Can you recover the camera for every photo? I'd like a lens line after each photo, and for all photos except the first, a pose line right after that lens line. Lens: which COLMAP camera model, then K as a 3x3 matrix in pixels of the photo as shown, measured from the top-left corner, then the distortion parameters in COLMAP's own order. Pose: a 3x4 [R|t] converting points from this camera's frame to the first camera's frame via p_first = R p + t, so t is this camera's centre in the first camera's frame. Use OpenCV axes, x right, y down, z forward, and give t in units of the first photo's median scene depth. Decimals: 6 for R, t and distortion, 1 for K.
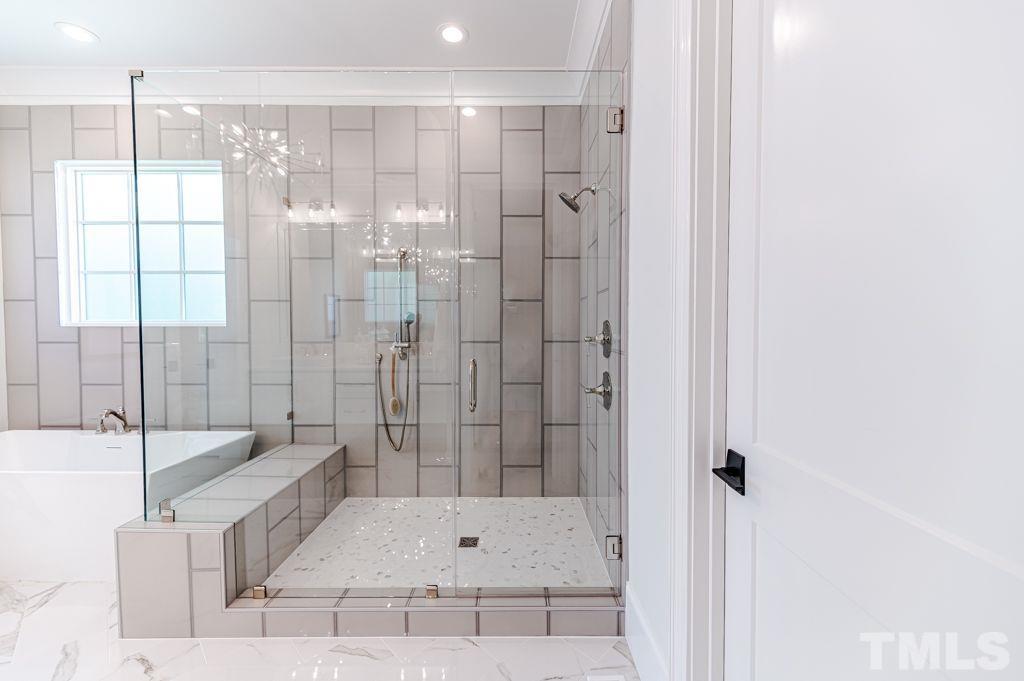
lens RADIAL K [[405.4, 0, 511.6], [0, 405.4, 336.8], [0, 0, 1]] dist [0.000256, -0.000035]
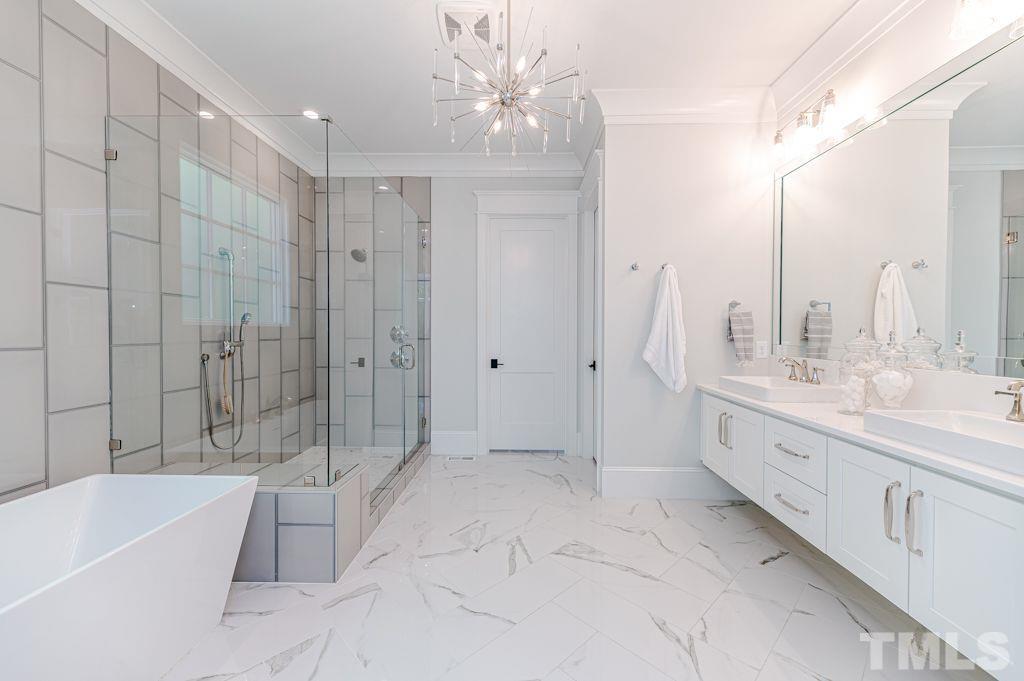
lens RADIAL K [[405.4, 0, 511.4], [0, 405.4, 336.9], [0, 0, 1]] dist [0.000256, -0.000035]
pose [[0.019131, -0.014919, 0.999706, -1.265136], [0.027494, 0.999518, 0.014390, 0.007203], [-0.999439, 0.027210, 0.019532, 0.259876]]
